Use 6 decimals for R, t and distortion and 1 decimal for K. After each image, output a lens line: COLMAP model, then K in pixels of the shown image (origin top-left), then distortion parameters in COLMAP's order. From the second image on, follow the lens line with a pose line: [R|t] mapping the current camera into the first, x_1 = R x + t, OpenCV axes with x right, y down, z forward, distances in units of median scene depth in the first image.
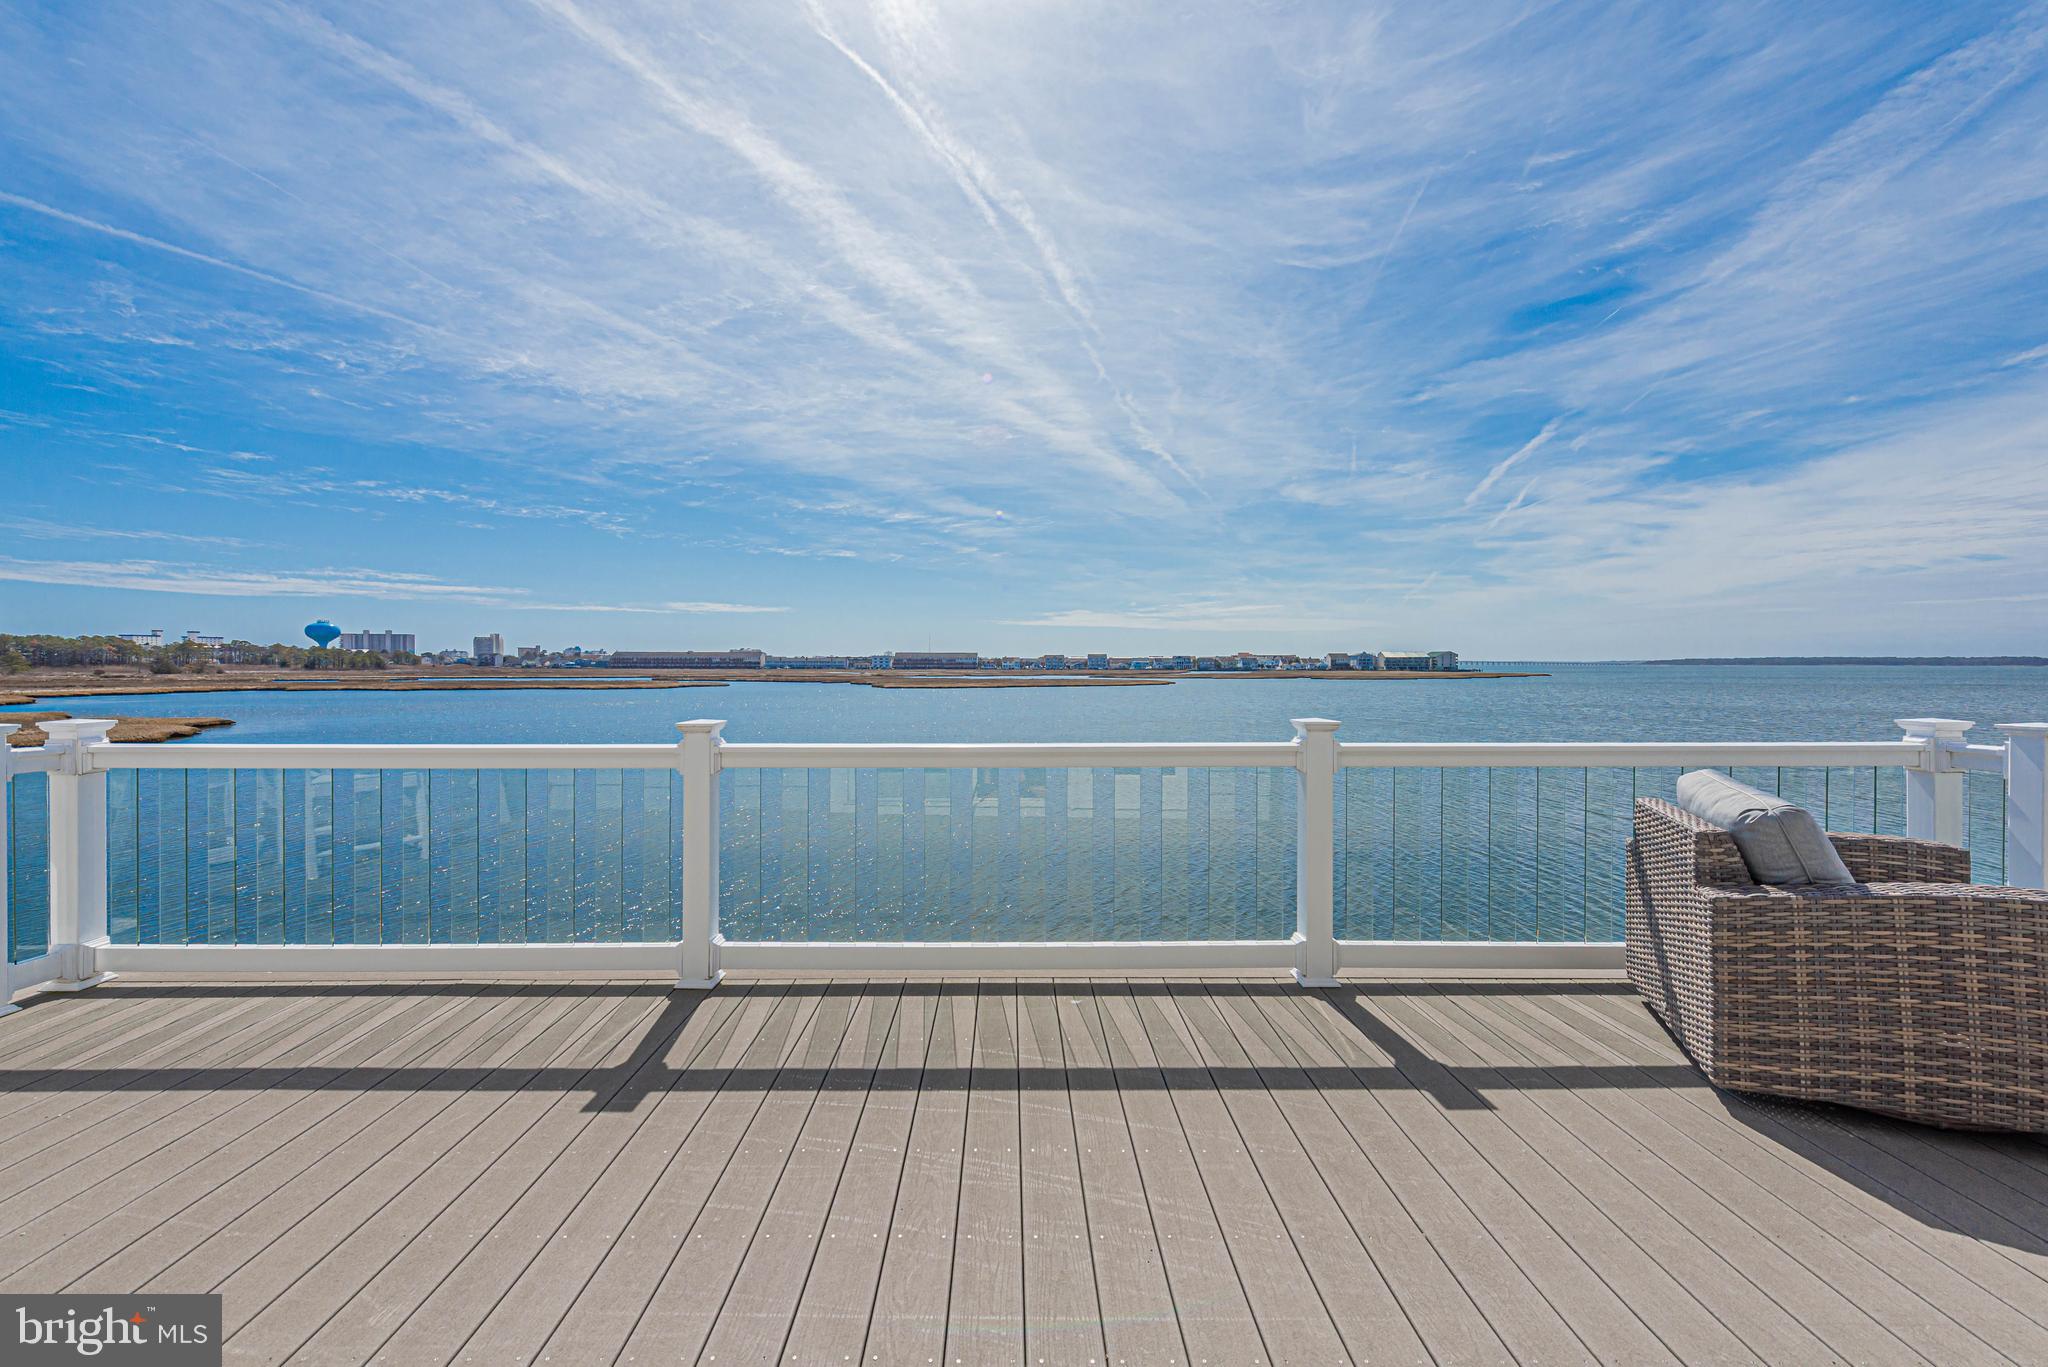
lens RADIAL K [[808.9, 0, 1007.6], [0, 808.9, 672.7], [0, 0, 1]] dist [0.010102, -0.002525]
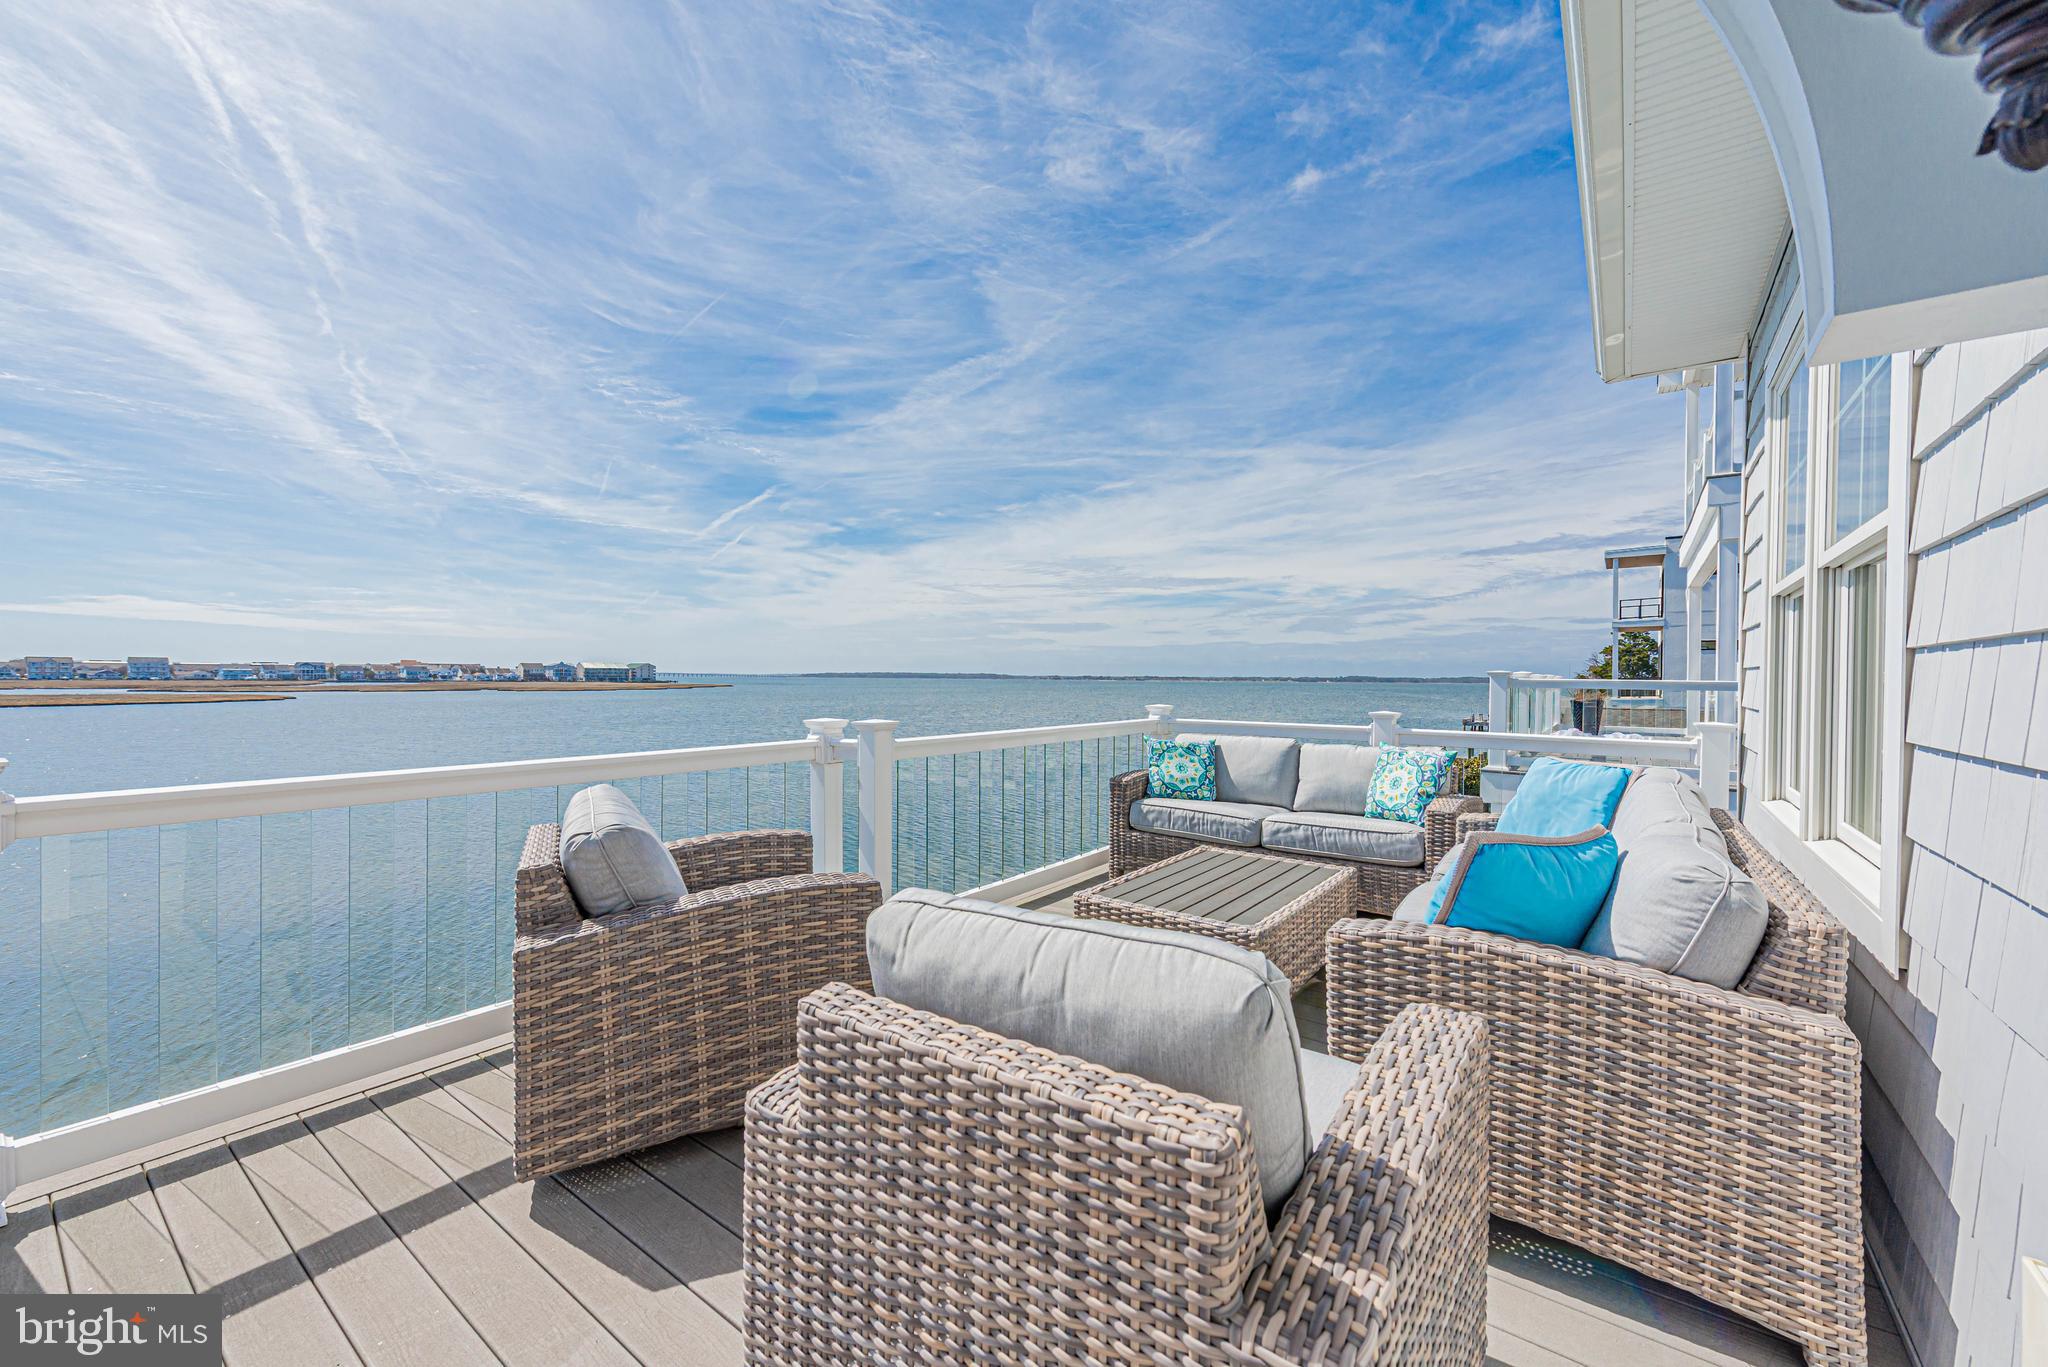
lens RADIAL K [[808.9, 0, 1022.8], [0, 808.9, 686.5], [0, 0, 1]] dist [0.010102, -0.002525]
pose [[0.593800, -0.003465, 0.804605, -0.117125], [0.000963, 0.999993, 0.003596, 0.001082], [-0.804612, -0.001360, 0.593799, -0.075552]]
